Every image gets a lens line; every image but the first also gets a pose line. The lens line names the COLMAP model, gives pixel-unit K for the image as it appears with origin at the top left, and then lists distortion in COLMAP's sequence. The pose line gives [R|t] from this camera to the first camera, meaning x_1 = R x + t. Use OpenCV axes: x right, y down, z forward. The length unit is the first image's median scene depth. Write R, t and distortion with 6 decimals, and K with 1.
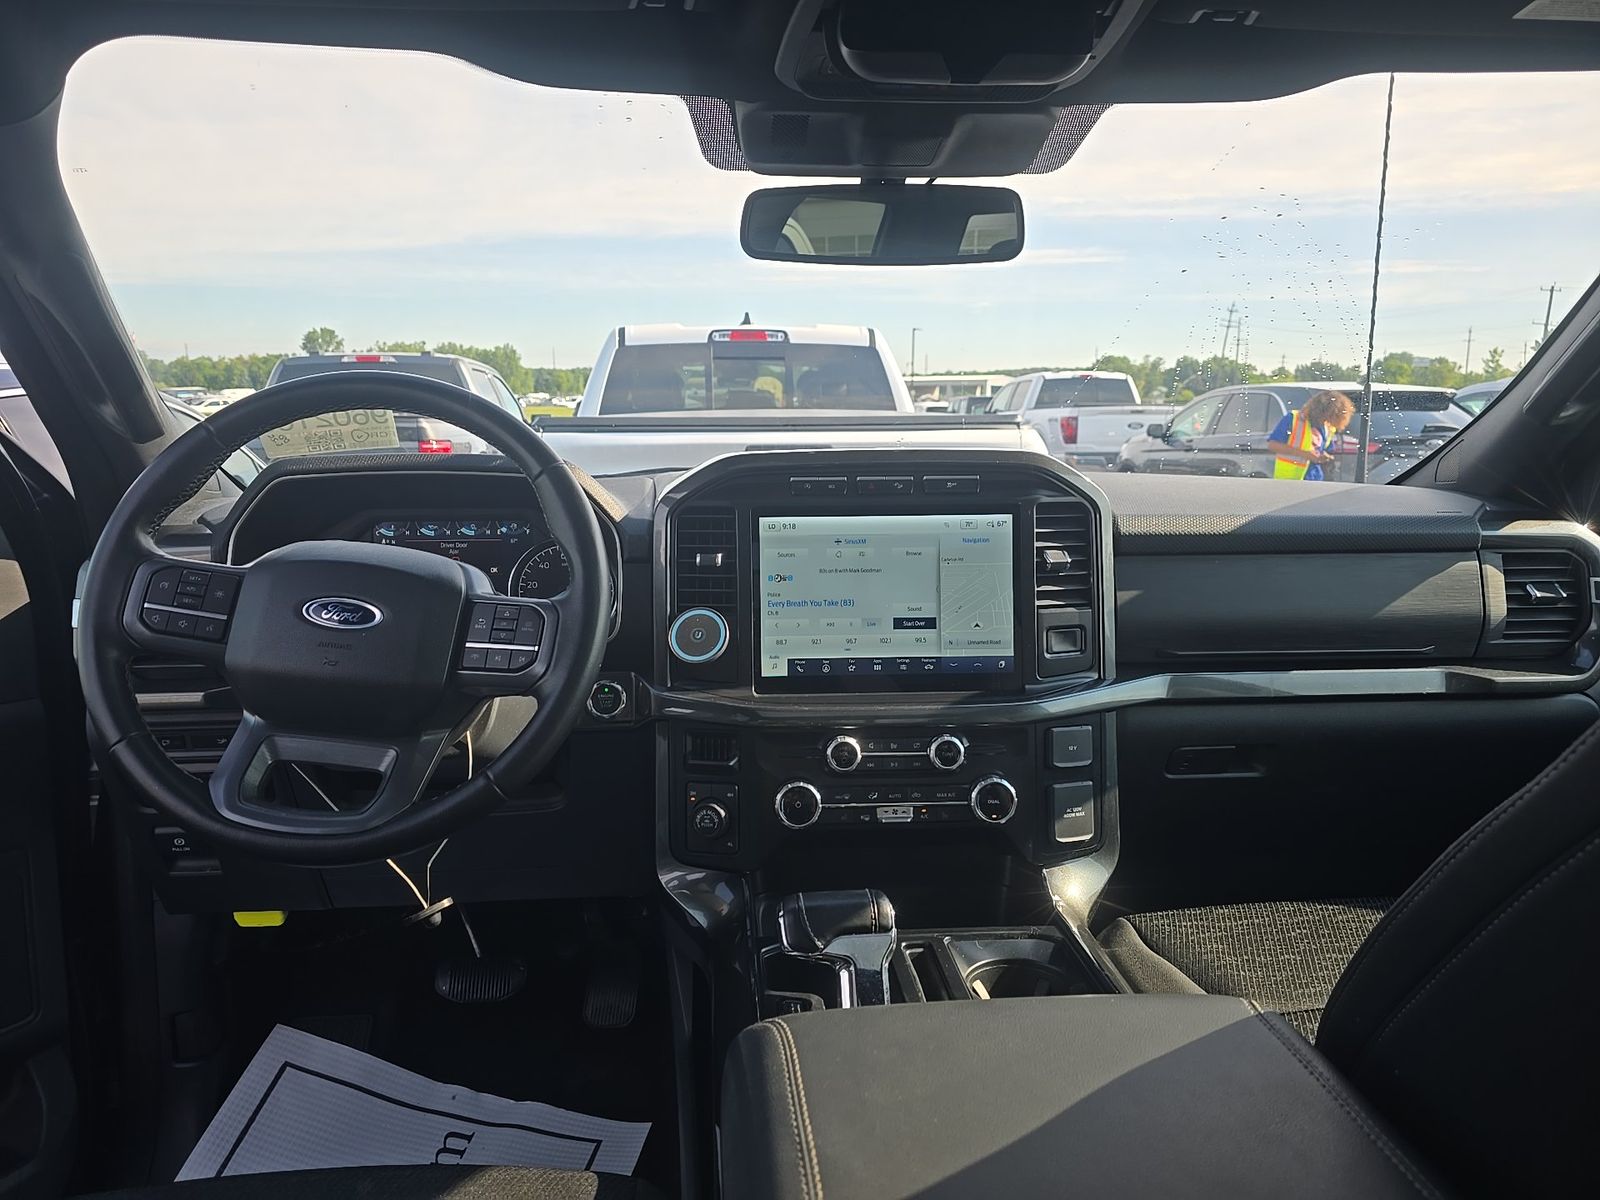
lens RADIAL K [[1084.1, 0, 798.0], [0, 1084.1, 623.8], [0, 0, 1]] dist [0.065354, -0.055727]
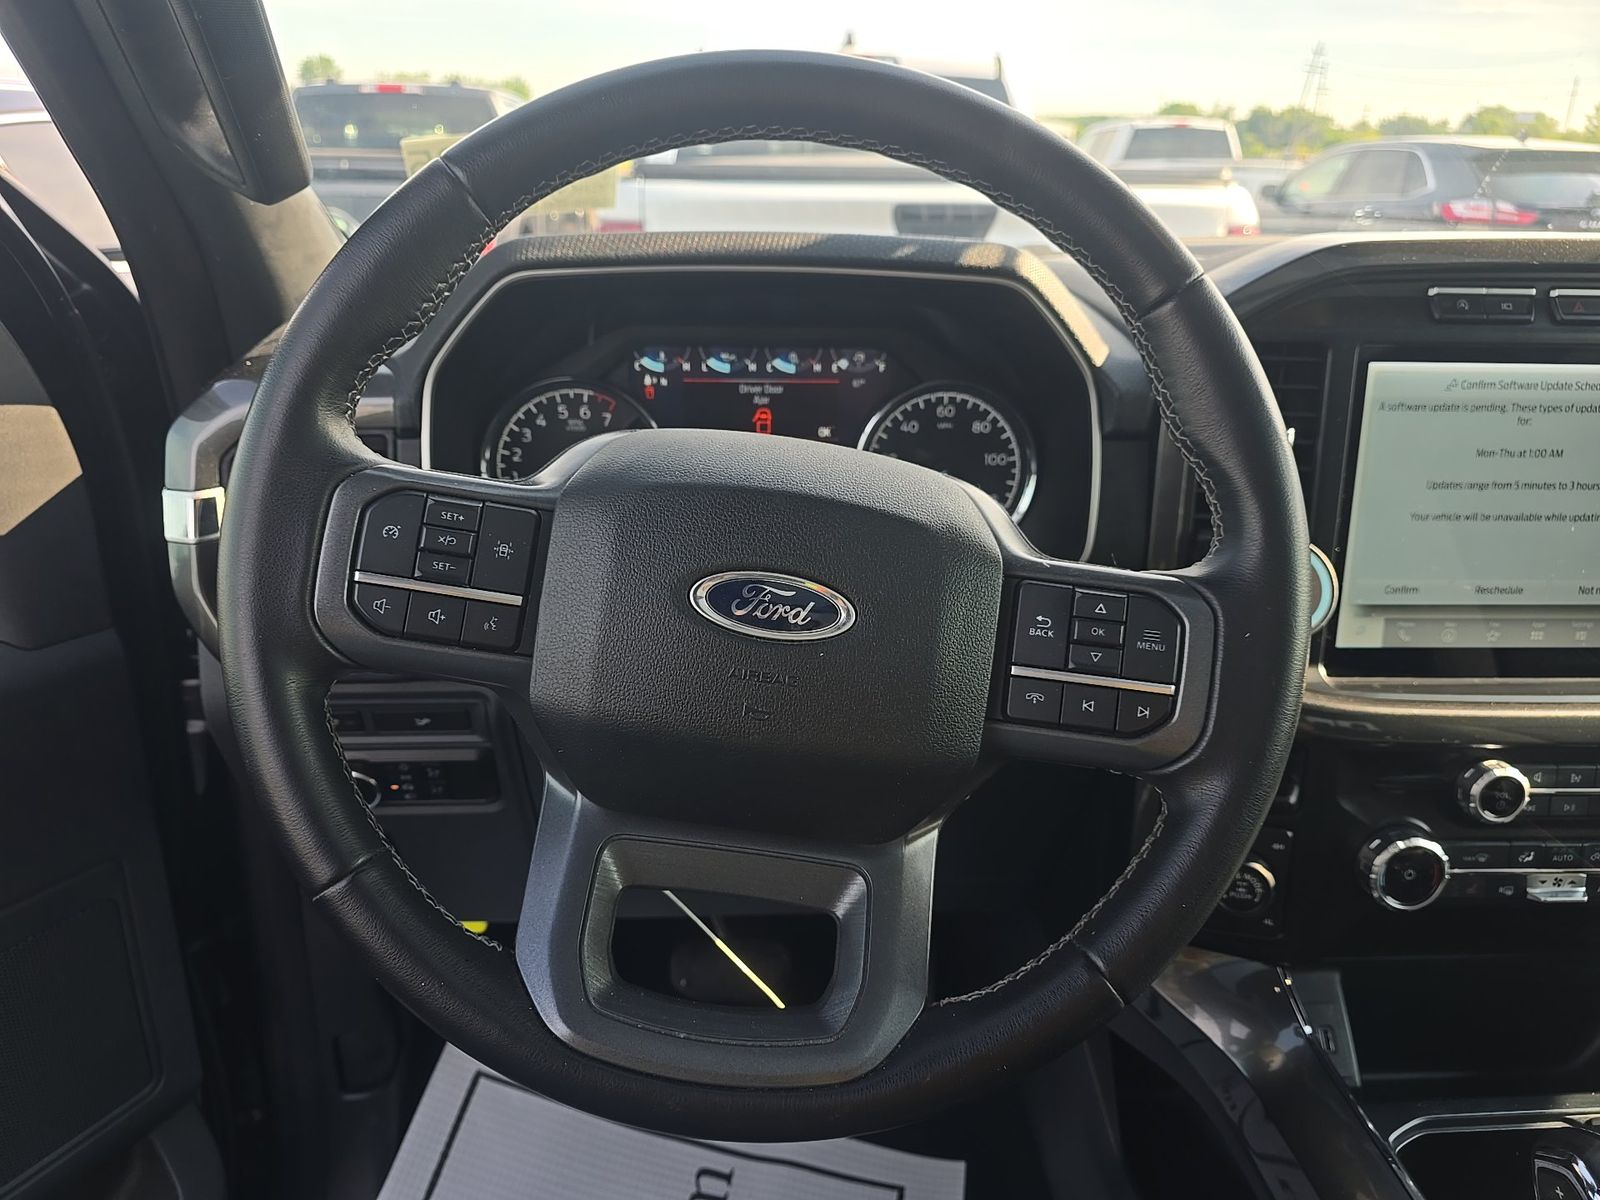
lens RADIAL K [[1071.7, 0, 791.3], [0, 1071.7, 606.6], [0, 0, 1]] dist [0.022391, -0.006492]
pose [[0.999645, 0.025940, -0.006063, -0.309958], [-0.024198, 0.979385, 0.200550, -0.078007], [0.011141, -0.200332, 0.979665, 0.420919]]
